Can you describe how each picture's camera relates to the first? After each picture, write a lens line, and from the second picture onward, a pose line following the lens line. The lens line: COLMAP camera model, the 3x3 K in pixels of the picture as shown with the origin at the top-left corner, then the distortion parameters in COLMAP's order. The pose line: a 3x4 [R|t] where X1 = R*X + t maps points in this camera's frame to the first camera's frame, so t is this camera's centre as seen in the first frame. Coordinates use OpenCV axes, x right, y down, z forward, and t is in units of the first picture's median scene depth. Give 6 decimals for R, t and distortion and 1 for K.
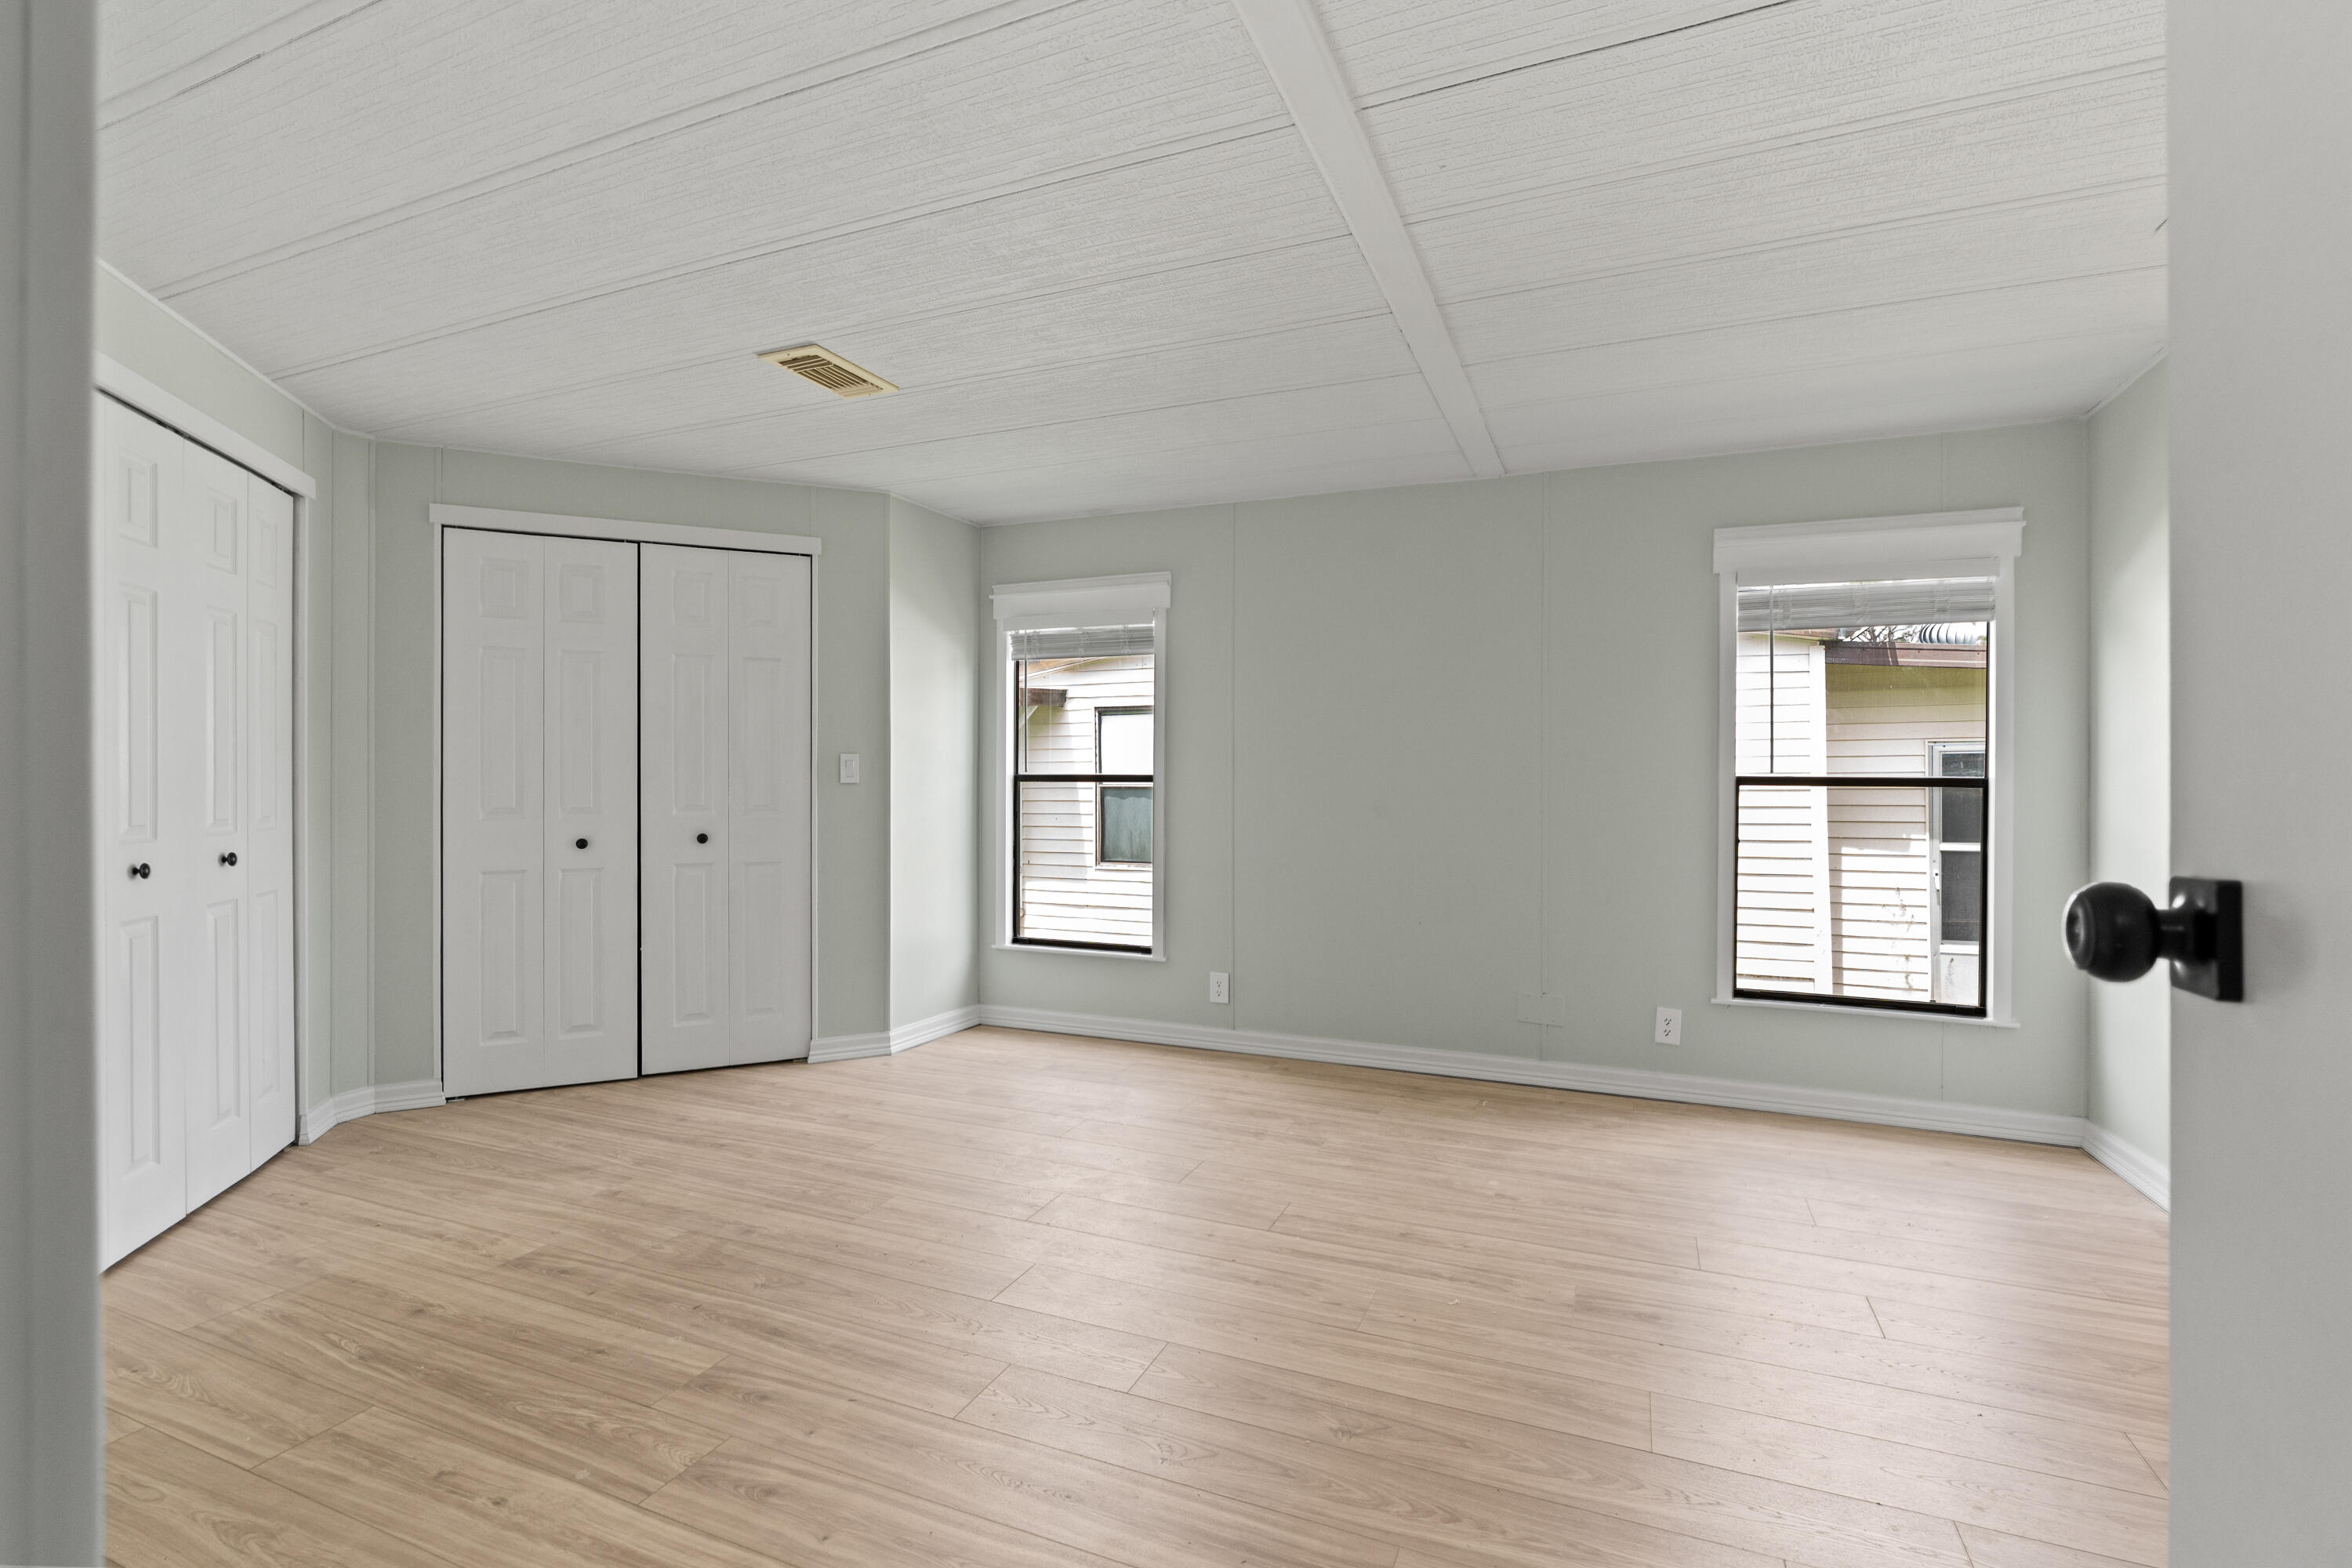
lens RADIAL K [[1070.4, 0, 1165.0], [0, 1070.4, 791.9], [0, 0, 1]] dist [-0.009430, 0.001285]
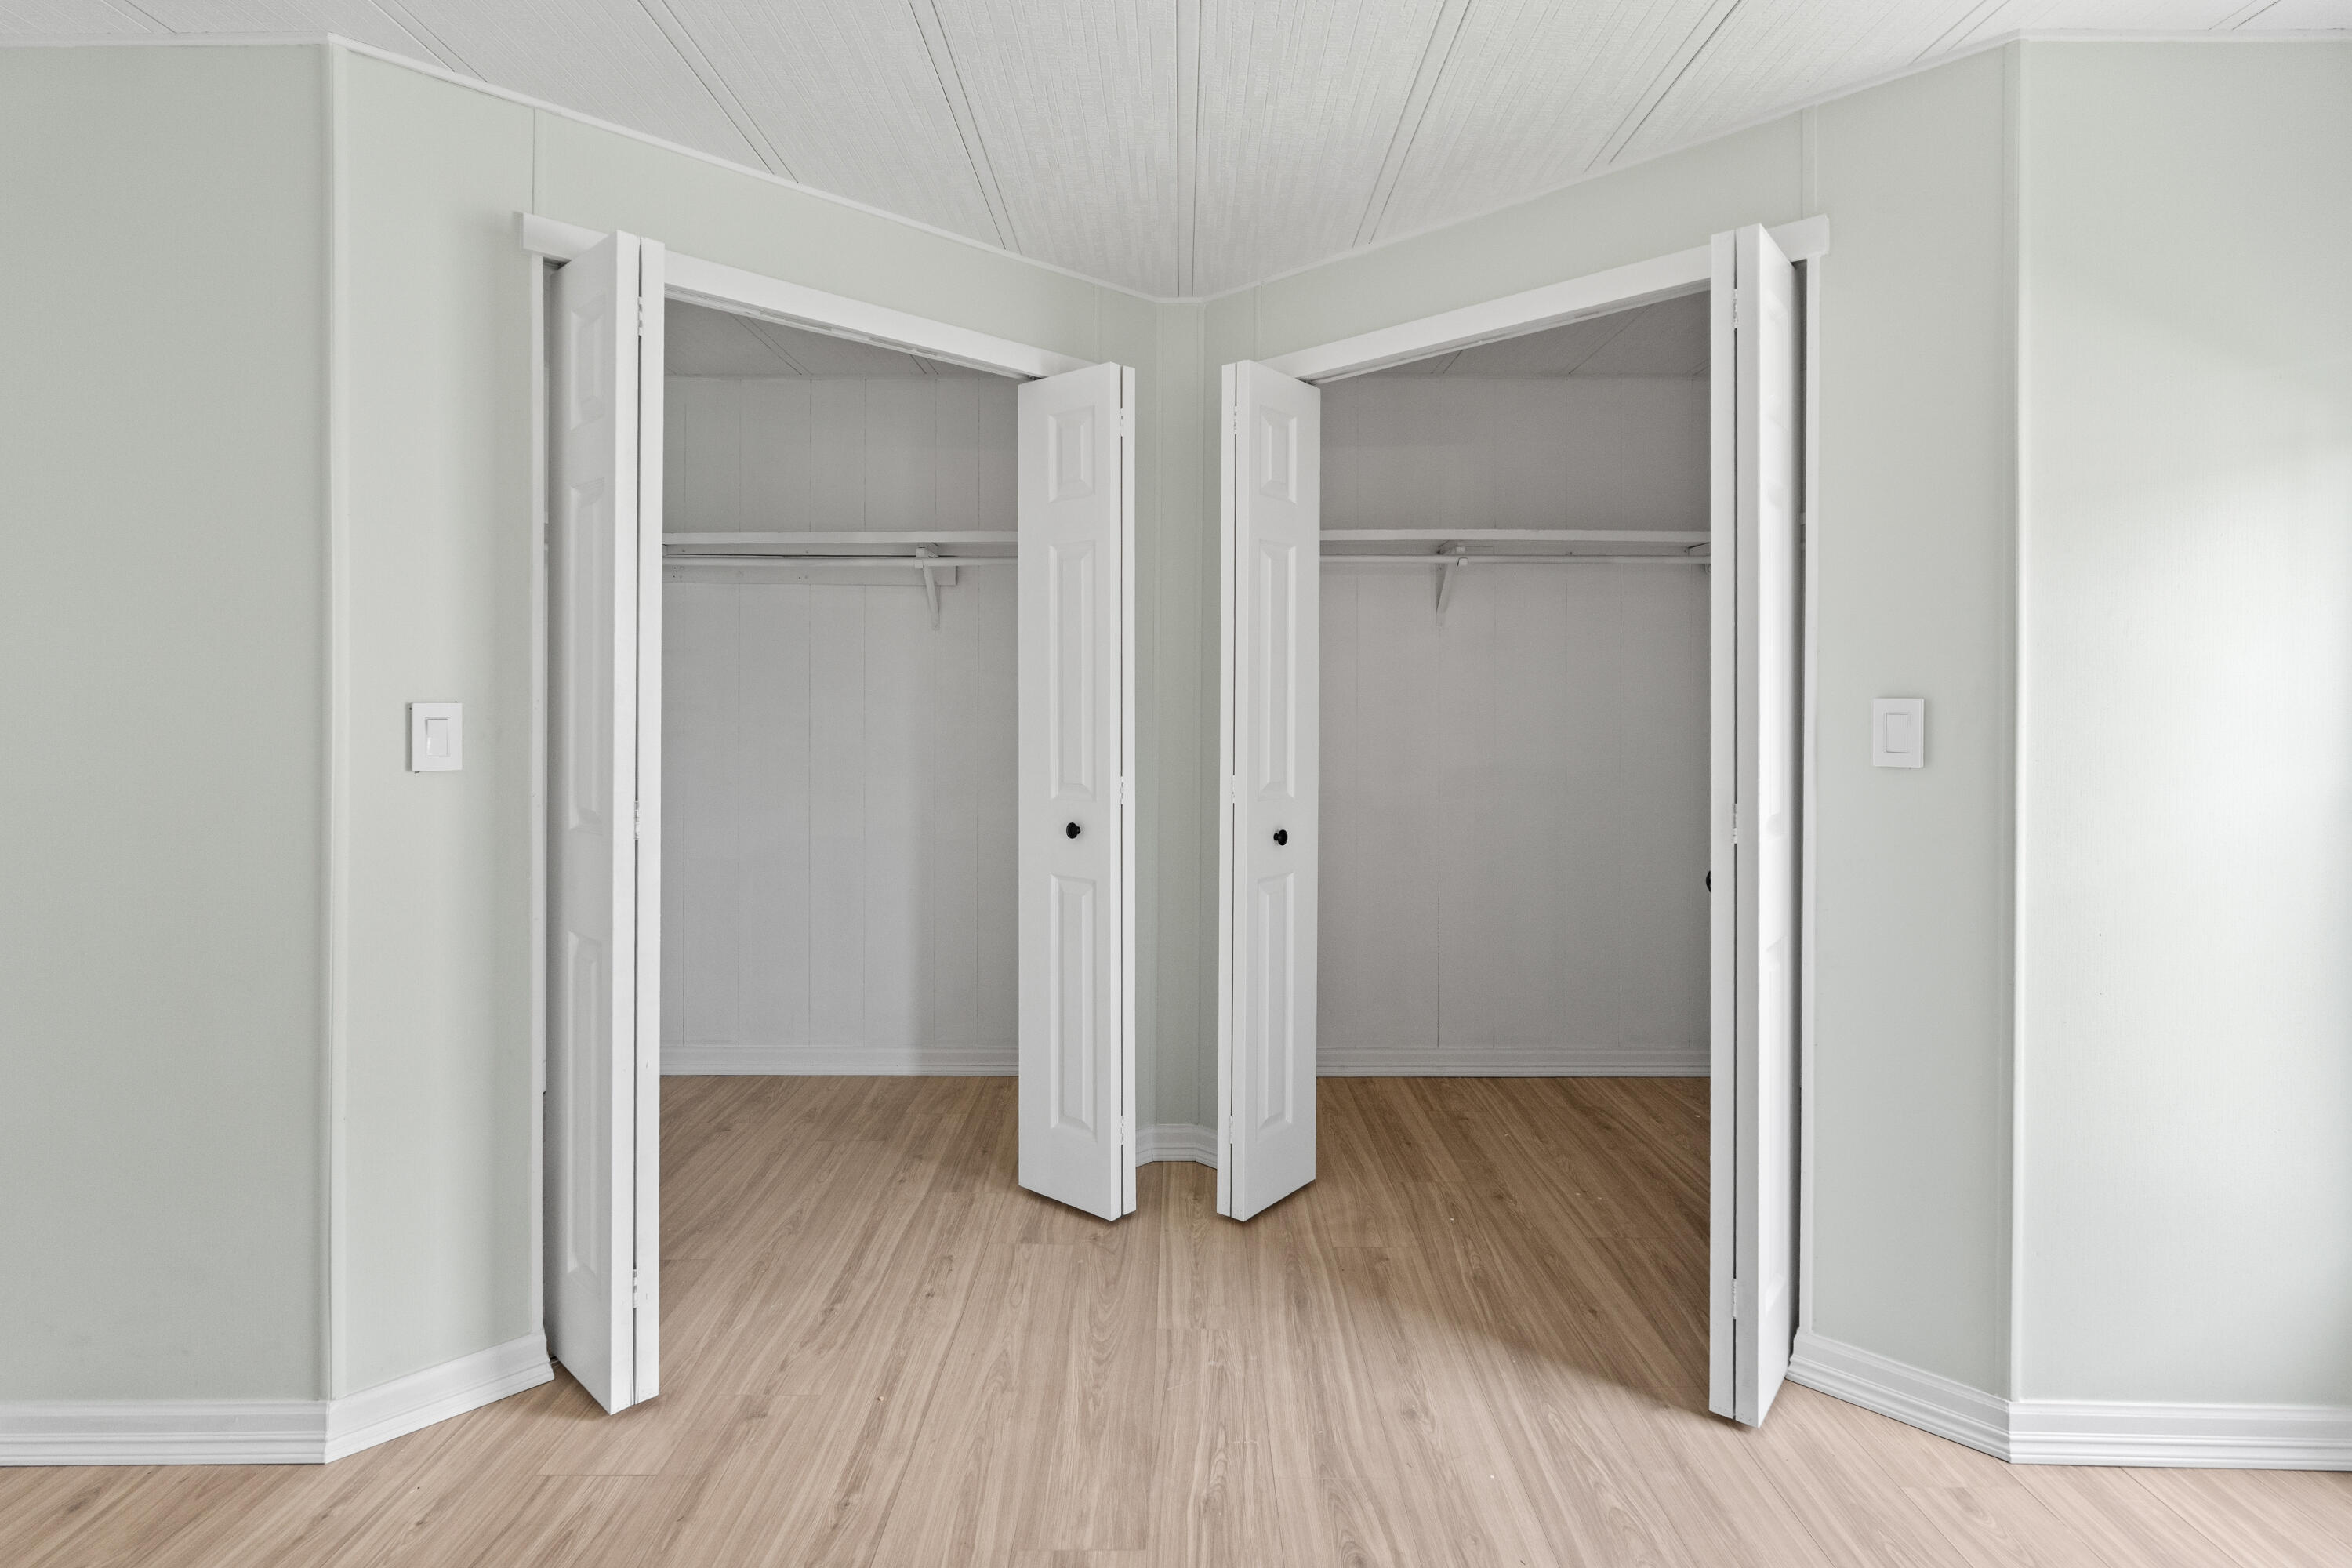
lens RADIAL K [[1070.4, 0, 1189.7], [0, 1070.4, 697.9], [0, 0, 1]] dist [-0.009430, 0.001285]
pose [[0.401591, -0.000392, -0.915819, -0.020332], [-0.018365, 0.999795, -0.008481, -0.025917], [0.915635, 0.020224, 0.401501, 0.567074]]
